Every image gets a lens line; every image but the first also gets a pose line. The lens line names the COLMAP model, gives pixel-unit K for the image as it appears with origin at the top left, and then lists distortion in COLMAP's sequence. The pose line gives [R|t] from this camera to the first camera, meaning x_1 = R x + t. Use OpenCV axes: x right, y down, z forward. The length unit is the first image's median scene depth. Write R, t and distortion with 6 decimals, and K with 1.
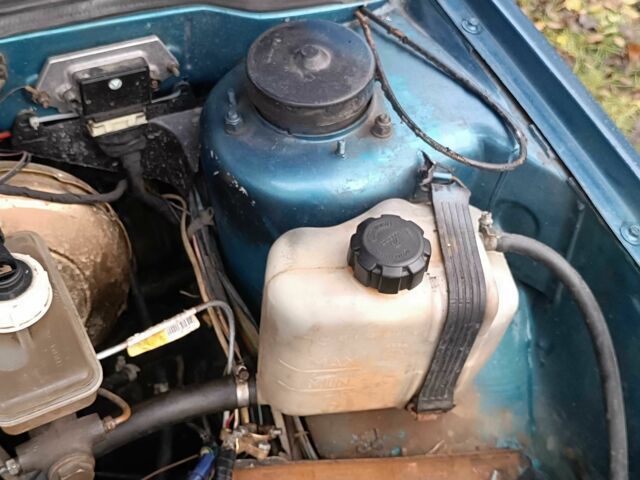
lens RADIAL K [[761.7, 0, 320.0], [0, 761.7, 240.0], [0, 0, 1]] dist [0.164397, -0.431436]
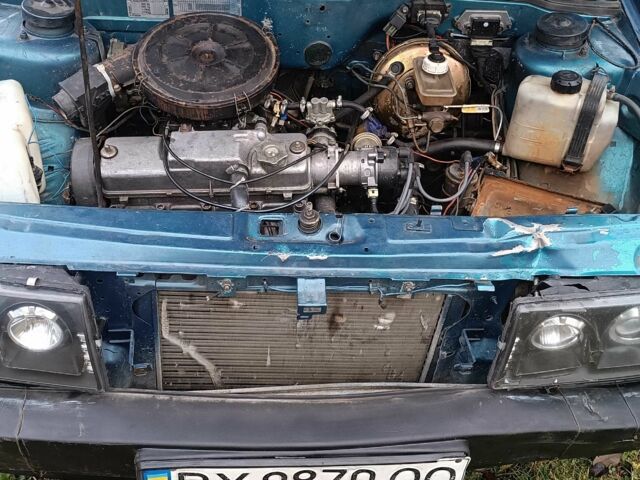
lens RADIAL K [[761.7, 0, 320.0], [0, 761.7, 240.0], [0, 0, 1]] dist [0.164397, -0.431436]
pose [[0.883717, 0.257718, -0.390674, 0.455737], [-0.318479, 0.942802, -0.098465, 0.936739], [0.342952, 0.211436, 0.915248, -1.459032]]
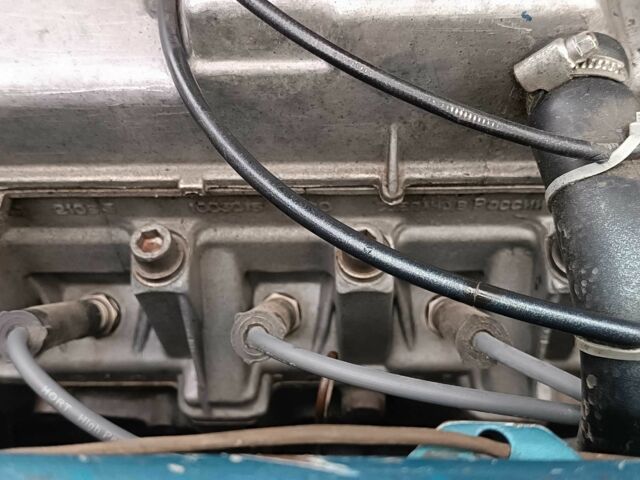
lens RADIAL K [[761.7, 0, 320.0], [0, 761.7, 240.0], [0, 0, 1]] dist [0.164397, -0.431436]
pose [[0.870958, 0.306935, -0.383697, -0.629247], [-0.329651, 0.944077, 0.006927, 0.722668], [0.364366, 0.120453, 0.923433, 0.072784]]
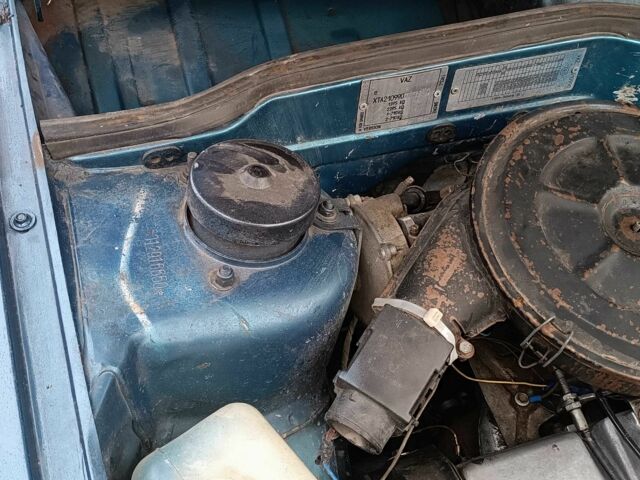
lens RADIAL K [[761.7, 0, 320.0], [0, 761.7, 240.0], [0, 0, 1]] dist [0.164397, -0.431436]
pose [[0.981520, 0.115839, -0.152318, -1.205262], [-0.119678, 0.992680, -0.016252, 0.356322], [0.149320, 0.034181, 0.988198, -0.601886]]
